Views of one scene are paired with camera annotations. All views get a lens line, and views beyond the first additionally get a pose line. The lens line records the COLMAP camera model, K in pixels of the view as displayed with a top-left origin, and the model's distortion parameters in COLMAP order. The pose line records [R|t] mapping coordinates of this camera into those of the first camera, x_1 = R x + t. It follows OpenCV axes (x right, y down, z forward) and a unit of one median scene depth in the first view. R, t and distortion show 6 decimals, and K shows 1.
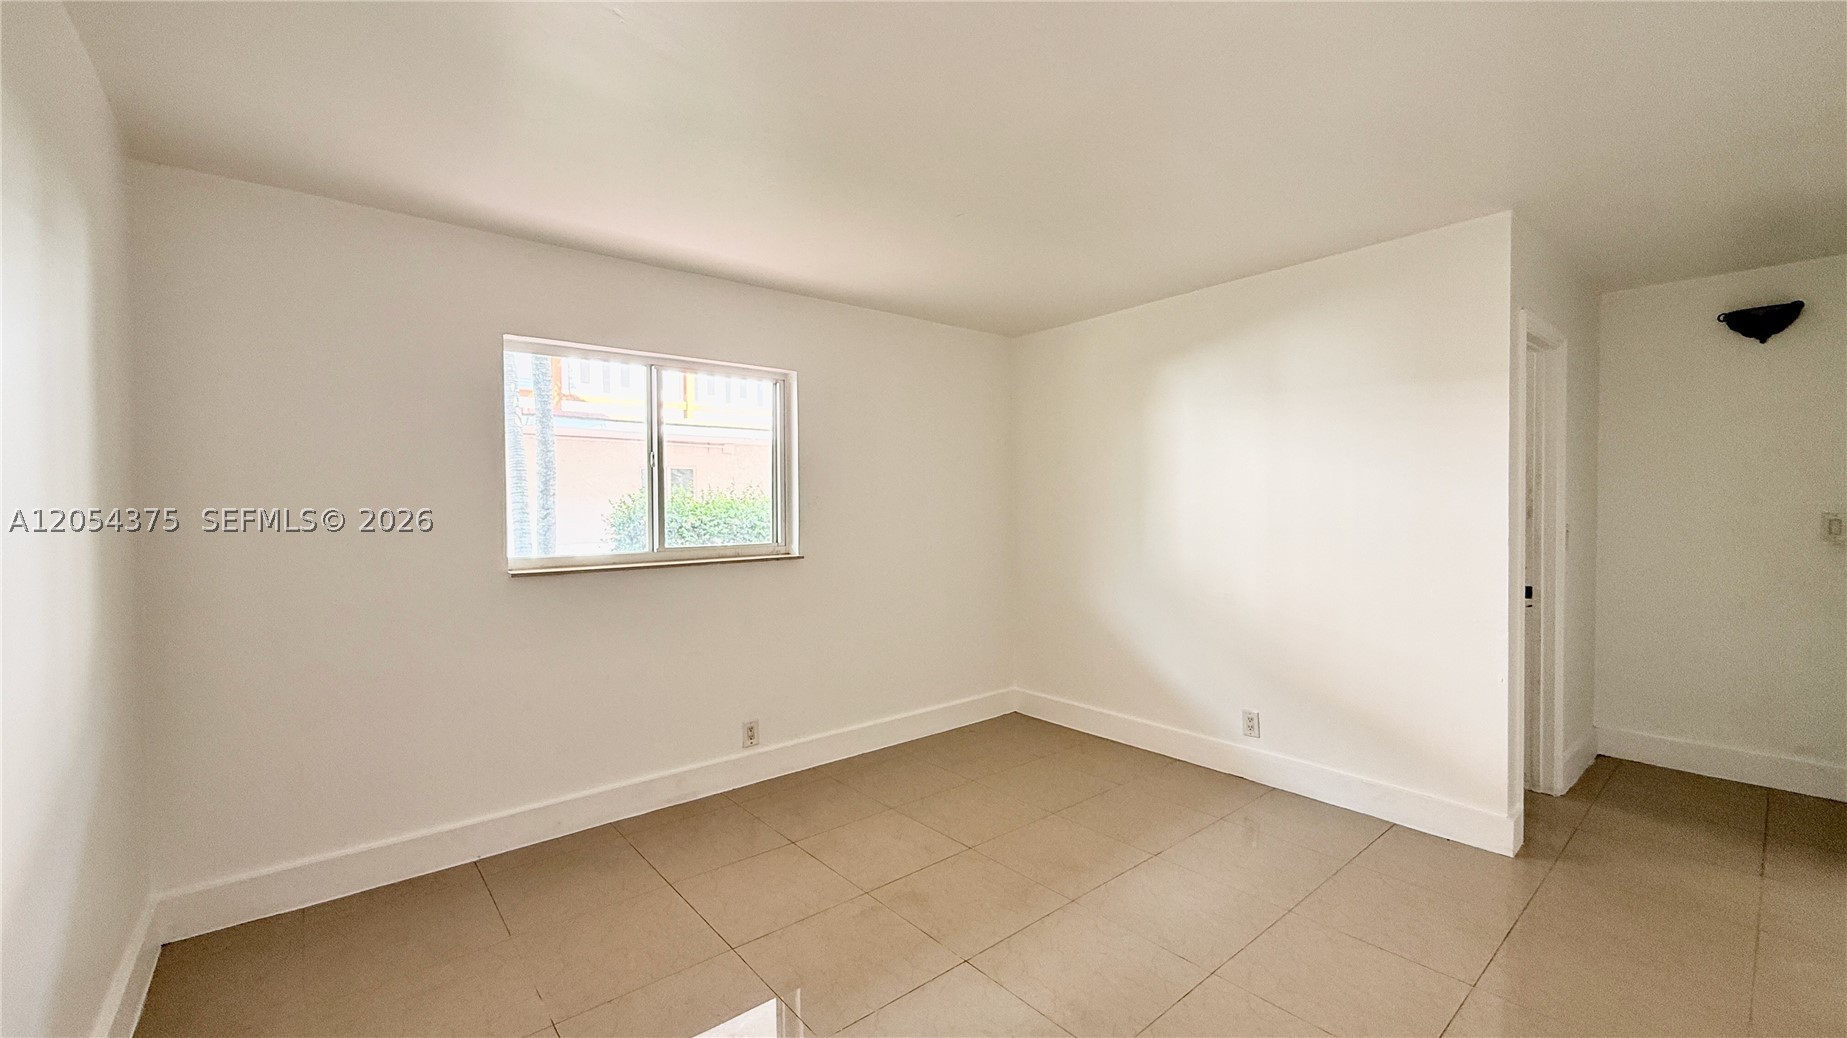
lens RADIAL K [[736.1, 0, 921.8], [0, 736.1, 512.3], [0, 0, 1]] dist [0.000044, -0.000177]
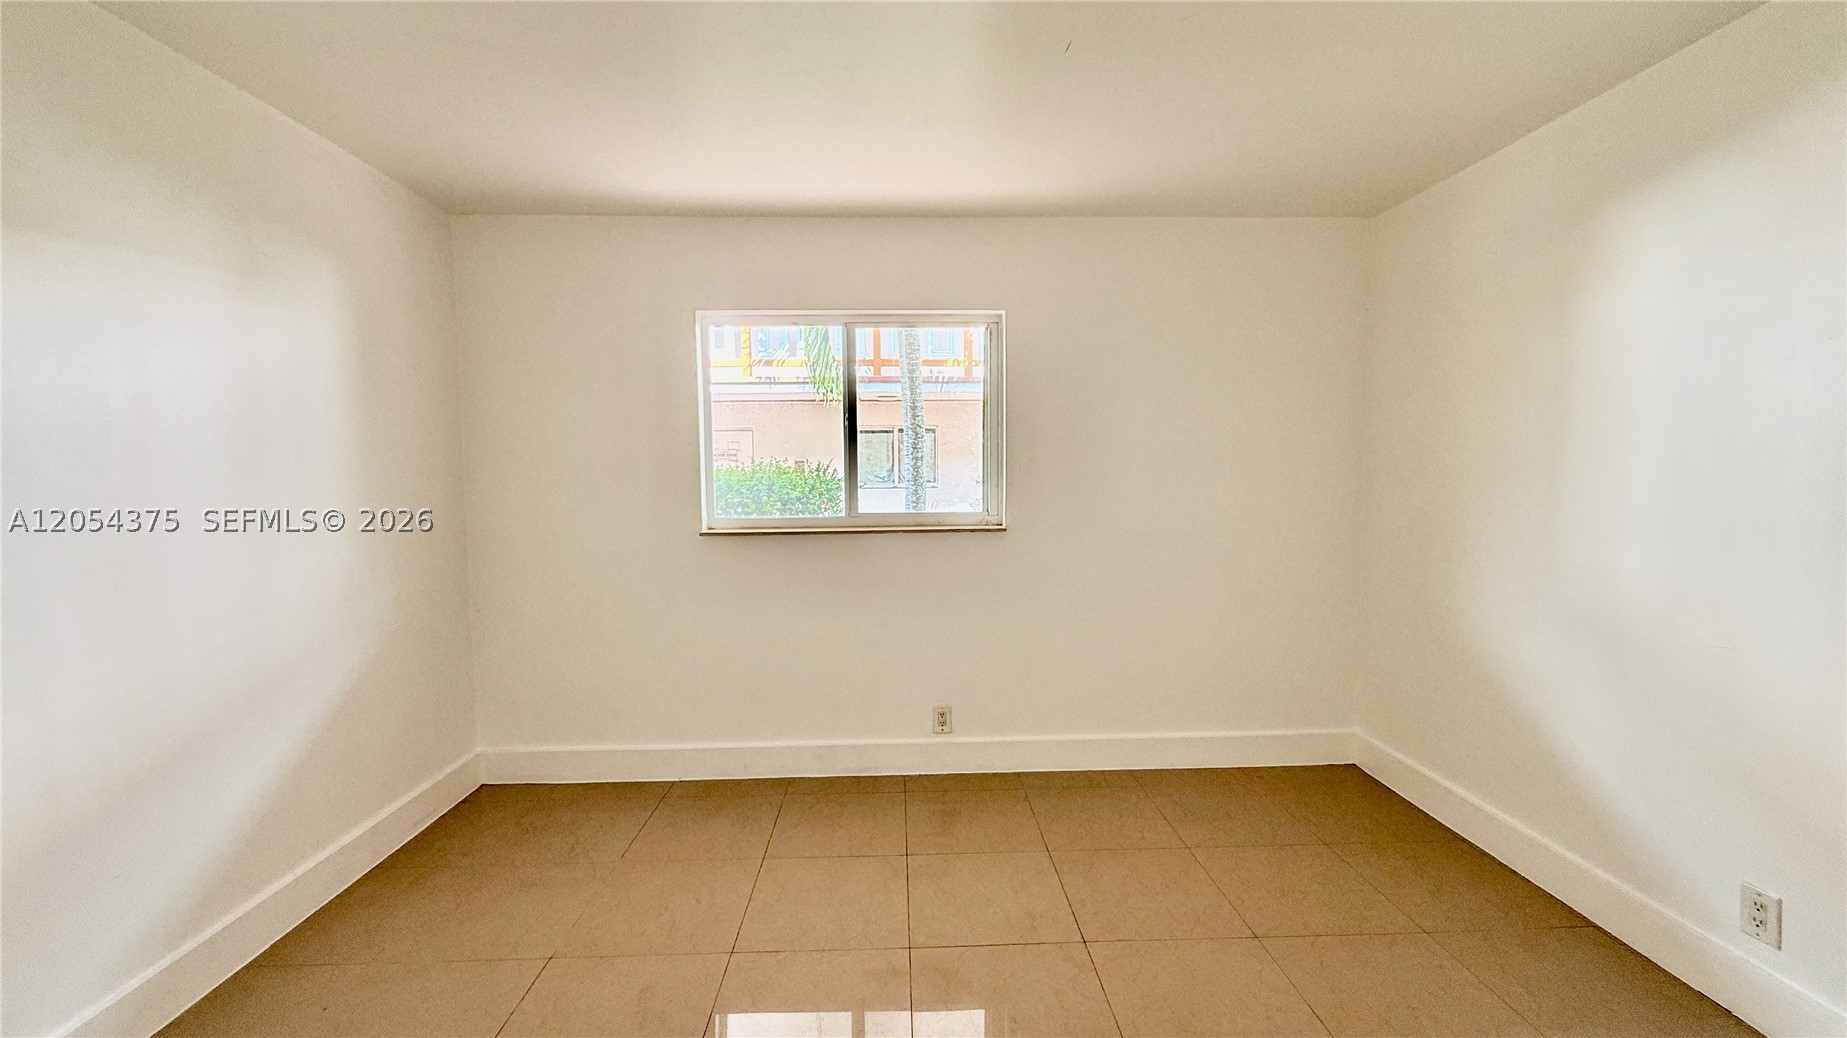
lens RADIAL K [[736.1, 0, 922.1], [0, 736.1, 512.0], [0, 0, 1]] dist [0.000044, -0.000177]
pose [[0.786046, 0.038080, -0.616994, 0.300983], [-0.003895, 0.998386, 0.056657, -0.007901], [0.618155, -0.042132, 0.784926, 0.279702]]
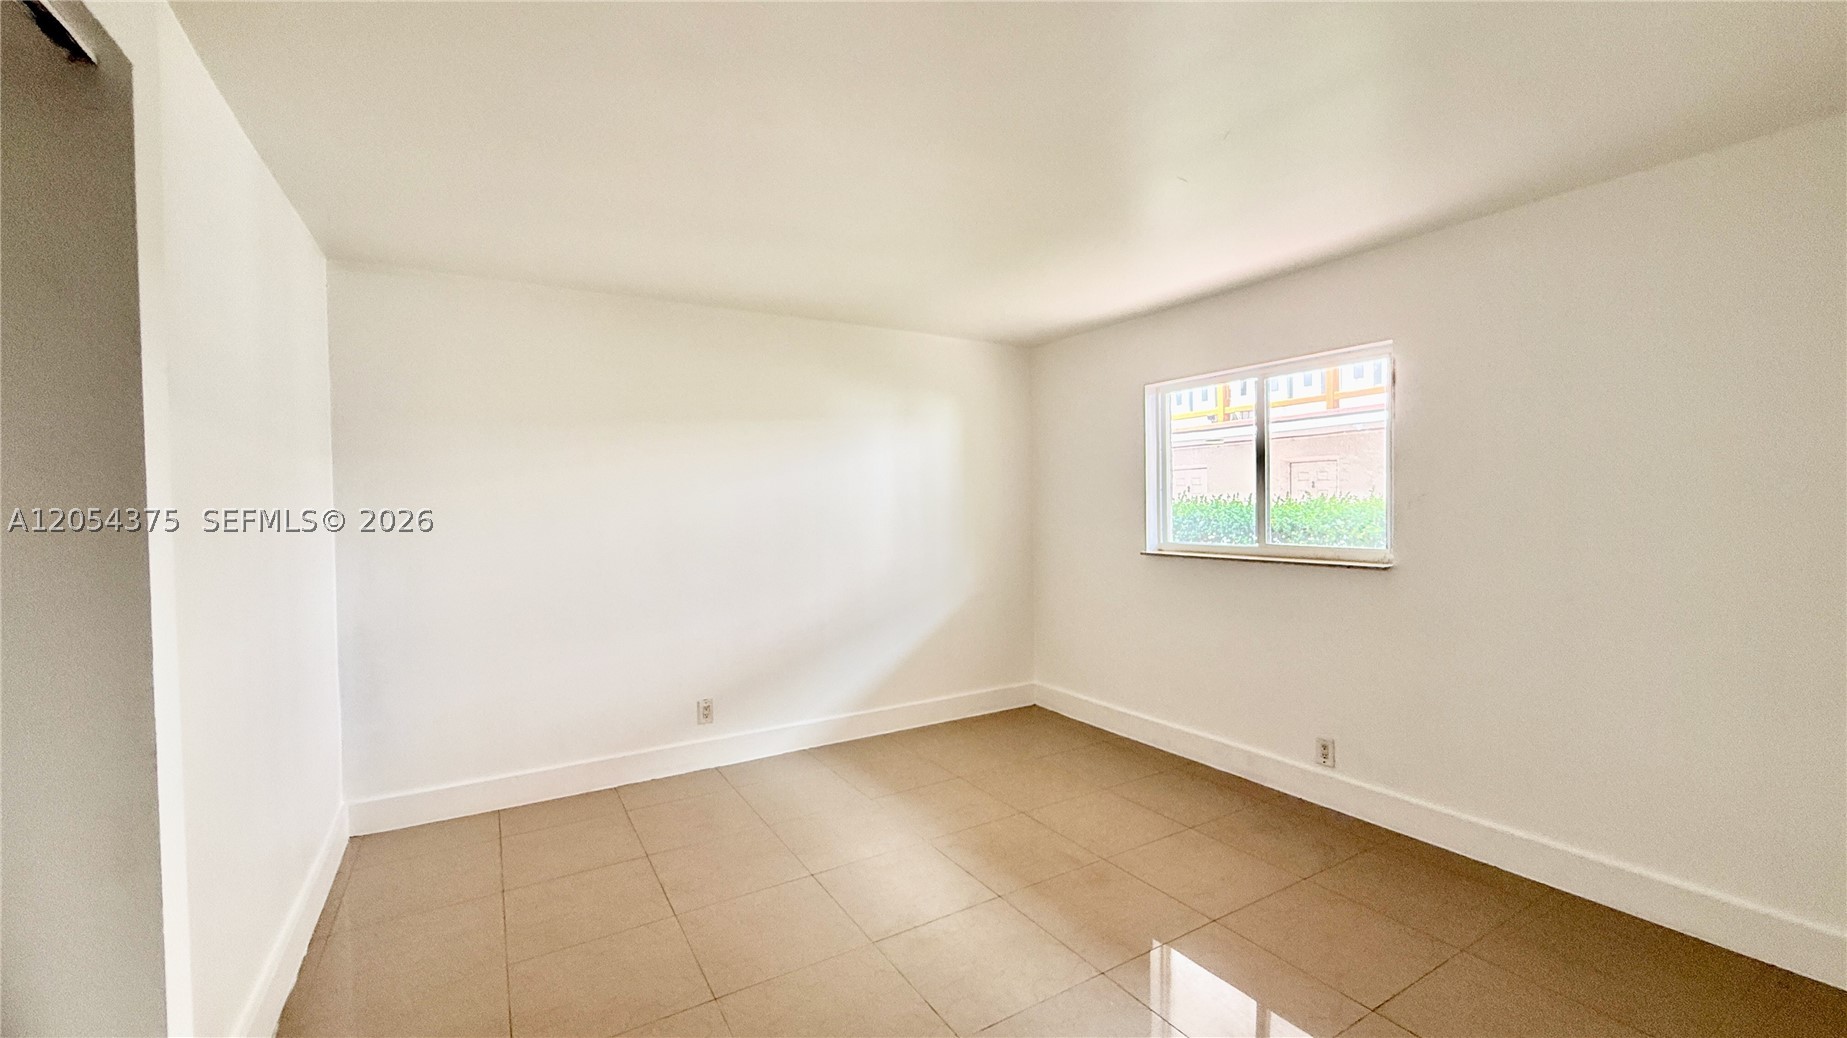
lens RADIAL K [[736.1, 0, 937.6], [0, 736.1, 521.2], [0, 0, 1]] dist [0.000044, -0.000177]
pose [[-0.141099, 0.030701, -0.989519, 0.740215], [-0.002528, 0.999505, 0.031372, -0.016046], [0.989992, 0.006928, -0.140952, 0.648189]]
